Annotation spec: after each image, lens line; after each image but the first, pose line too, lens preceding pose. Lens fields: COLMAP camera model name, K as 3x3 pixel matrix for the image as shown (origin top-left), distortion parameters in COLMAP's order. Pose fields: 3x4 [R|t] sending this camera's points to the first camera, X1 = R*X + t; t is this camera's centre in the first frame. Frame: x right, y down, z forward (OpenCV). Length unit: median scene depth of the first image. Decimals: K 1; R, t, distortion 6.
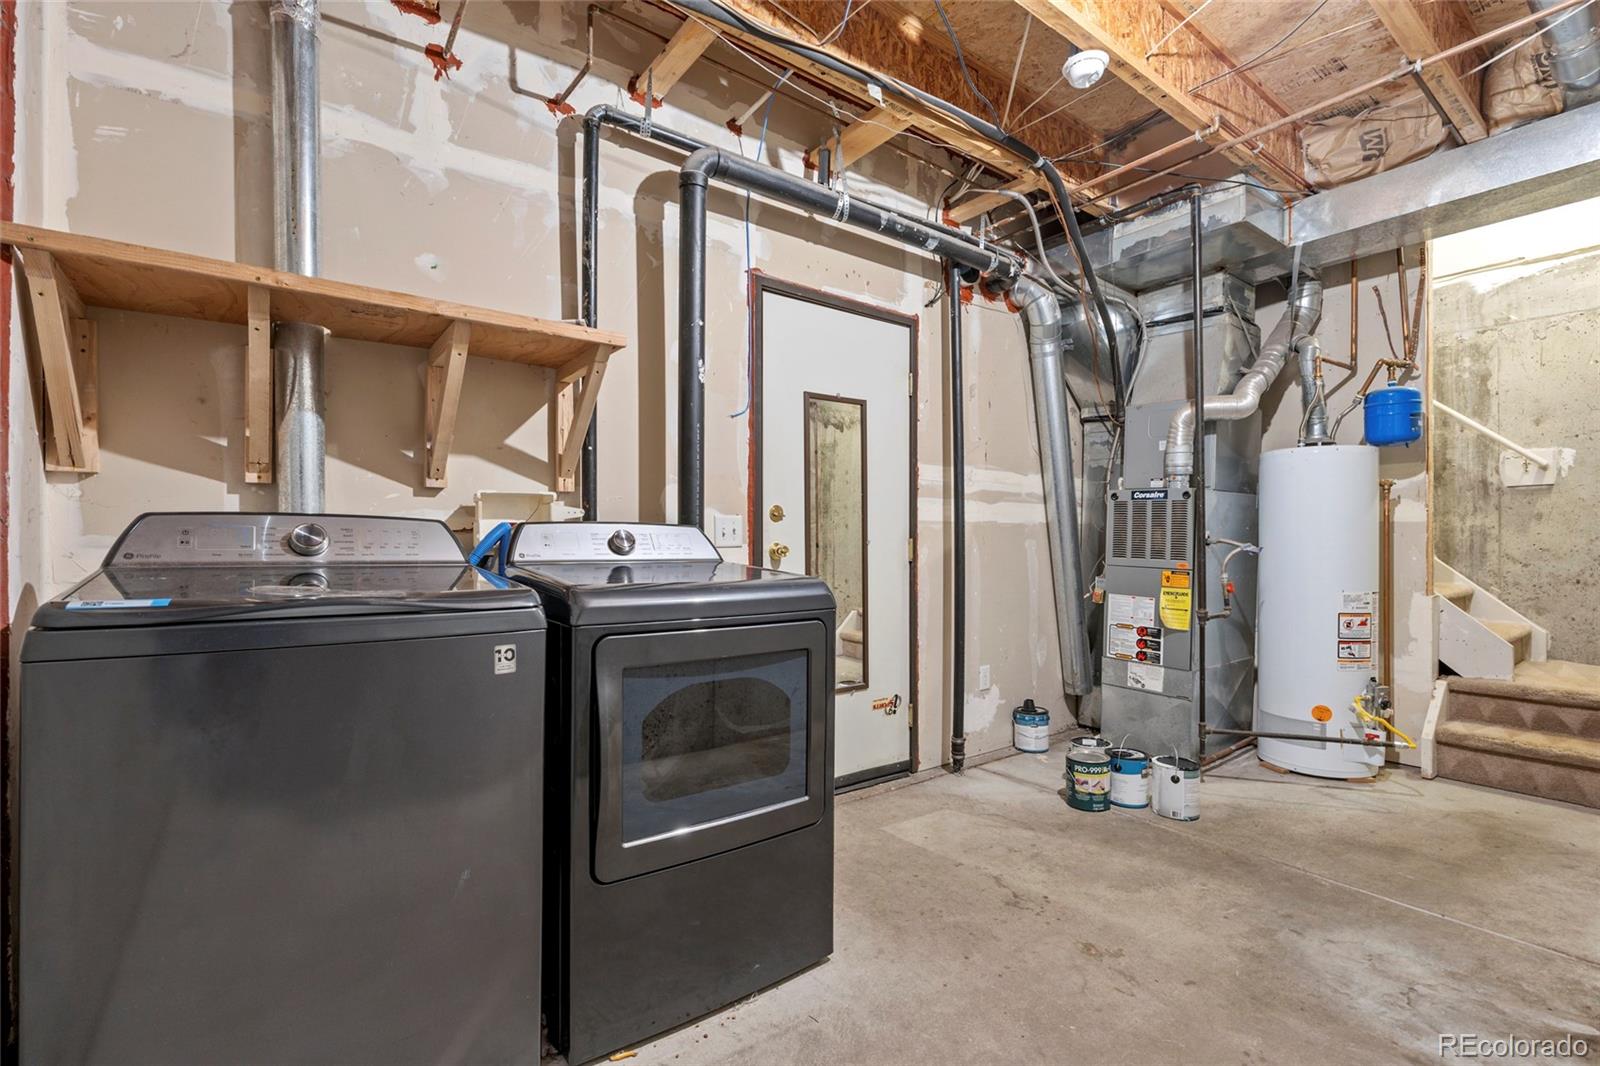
lens RADIAL K [[720.1, 0, 801.8], [0, 720.1, 544.1], [0, 0, 1]] dist [-0.002297, -0.000634]
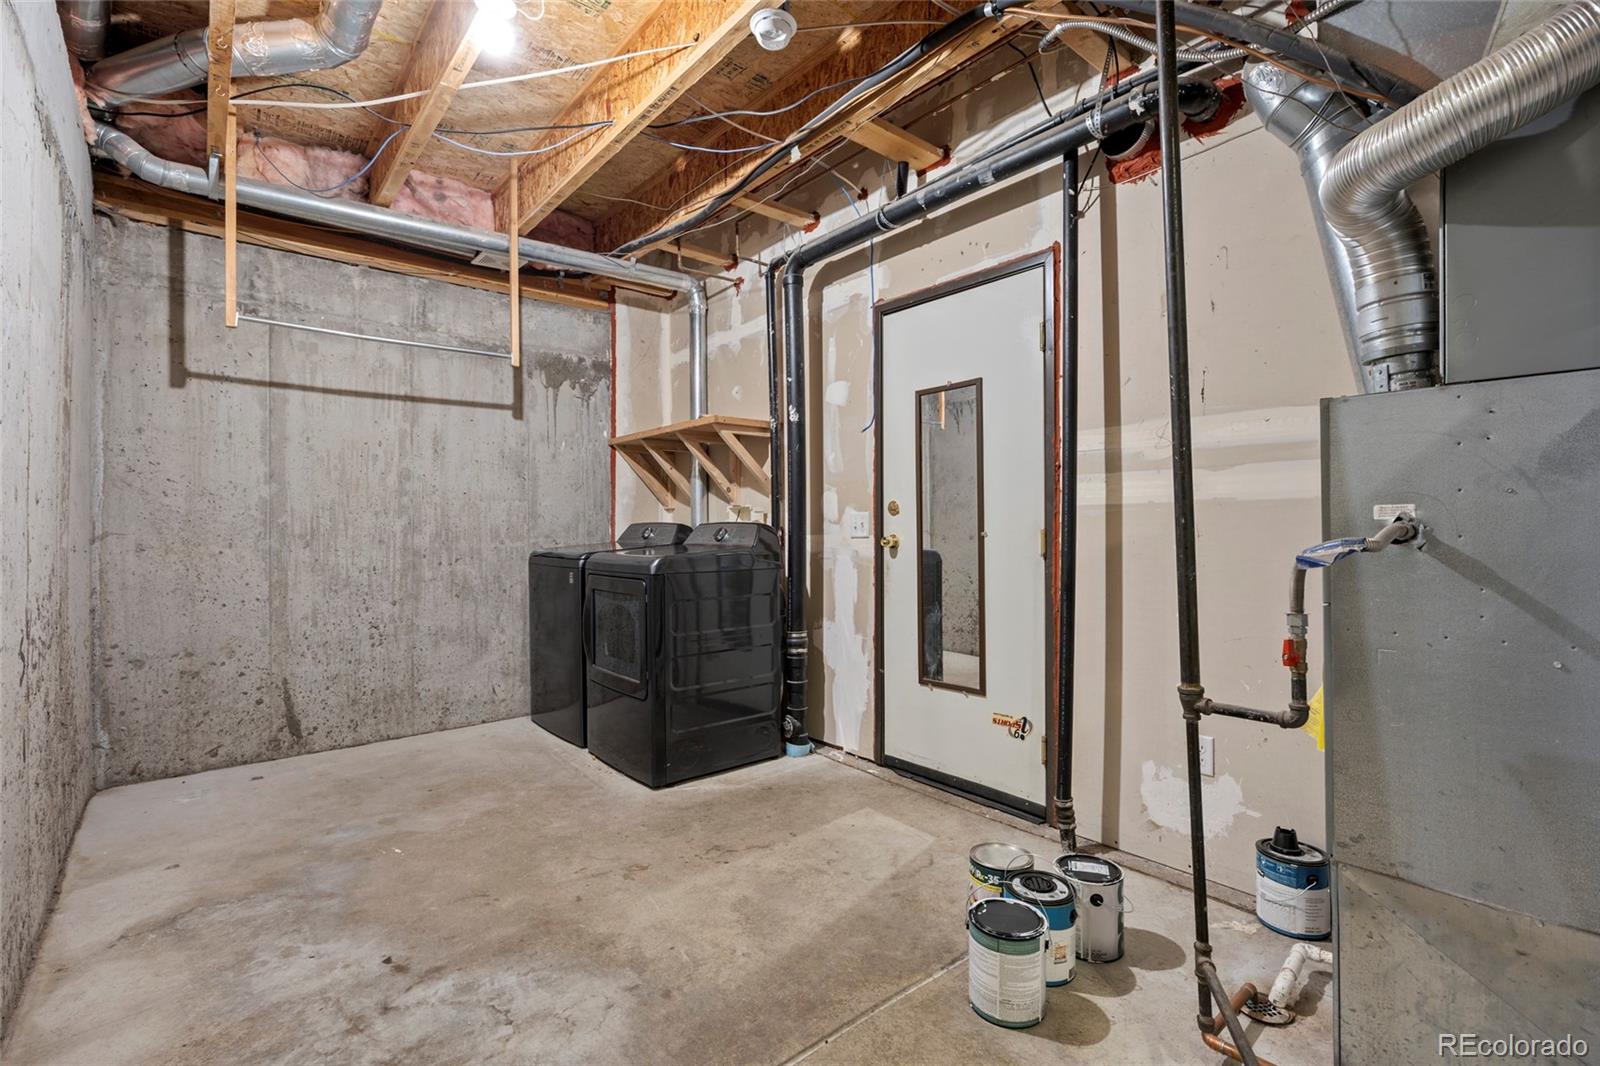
lens RADIAL K [[711.9, 0, 800.0], [0, 711.9, 533.0], [0, 0, 1]] dist [-0.005205, 0.000140]
pose [[0.057087, 0.003199, -0.998364, 1.157478], [0.000473, 0.999995, 0.003231, -0.008280], [0.998369, -0.000657, 0.057085, 0.858839]]
